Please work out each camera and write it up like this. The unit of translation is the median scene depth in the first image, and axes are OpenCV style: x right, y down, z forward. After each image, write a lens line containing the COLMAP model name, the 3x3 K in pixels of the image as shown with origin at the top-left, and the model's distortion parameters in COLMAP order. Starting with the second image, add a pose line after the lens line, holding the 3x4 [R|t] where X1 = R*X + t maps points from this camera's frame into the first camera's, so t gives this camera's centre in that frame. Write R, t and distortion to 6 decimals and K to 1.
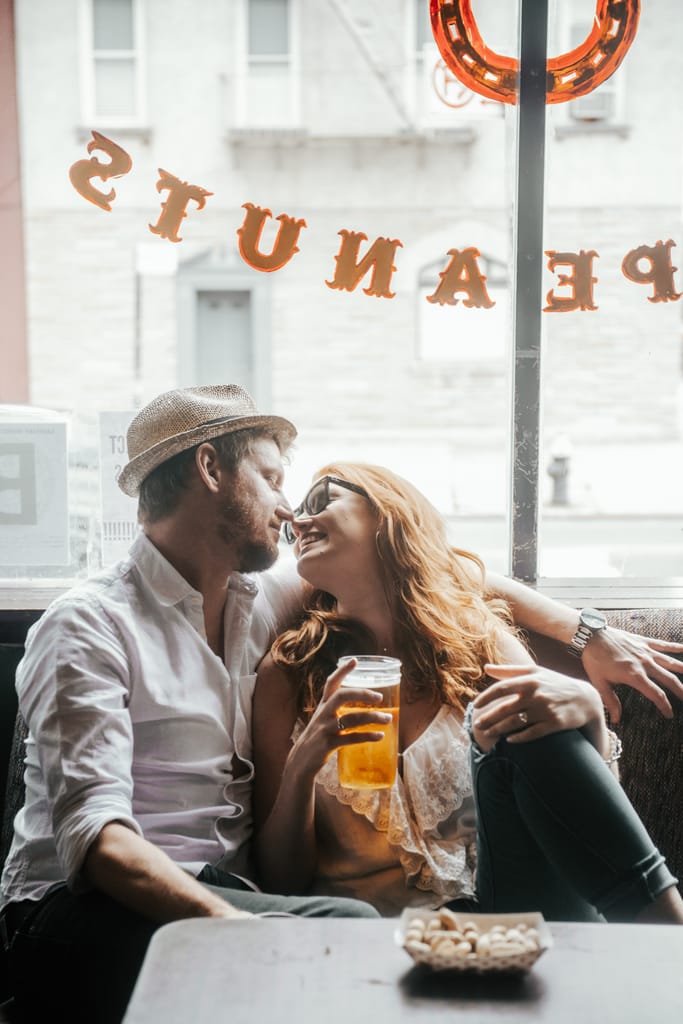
lens RADIAL K [[1760.4, 0, 341.1], [0, 1760.4, 515.2], [0, 0, 1]] dist [0.153103, 0.000000]
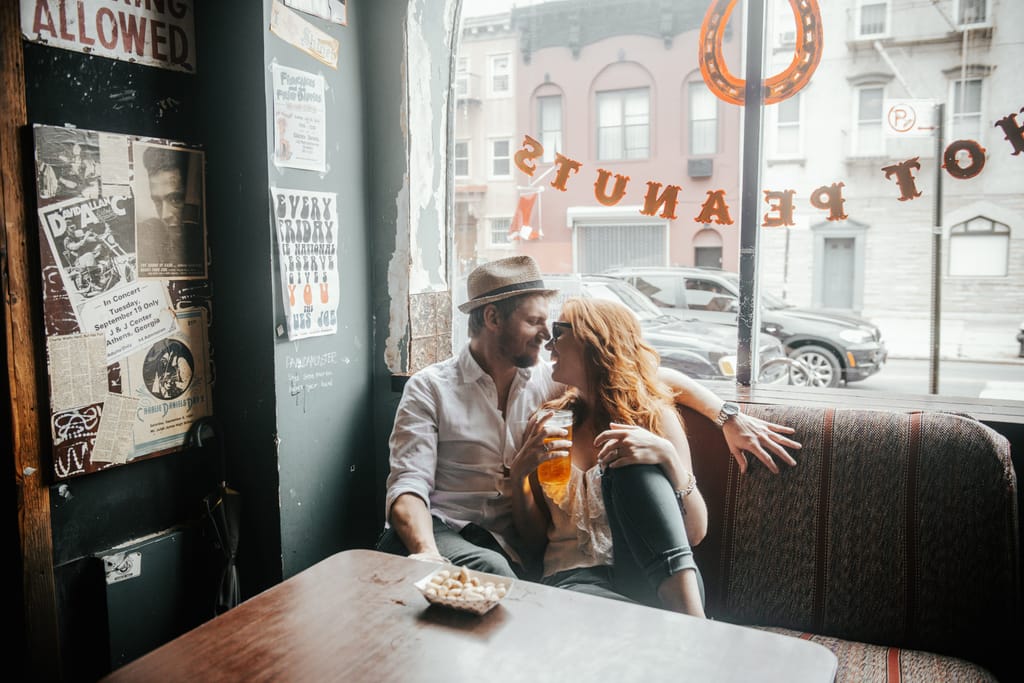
lens RADIAL K [[844.5, 0, 512.8], [0, 844.5, 338.1], [0, 0, 1]] dist [-0.010753, -0.003026]
pose [[0.907293, 0.047266, -0.417835, 0.242291], [-0.051193, 0.998687, 0.001811, 0.002221], [0.417372, 0.019747, 0.908521, 0.171509]]
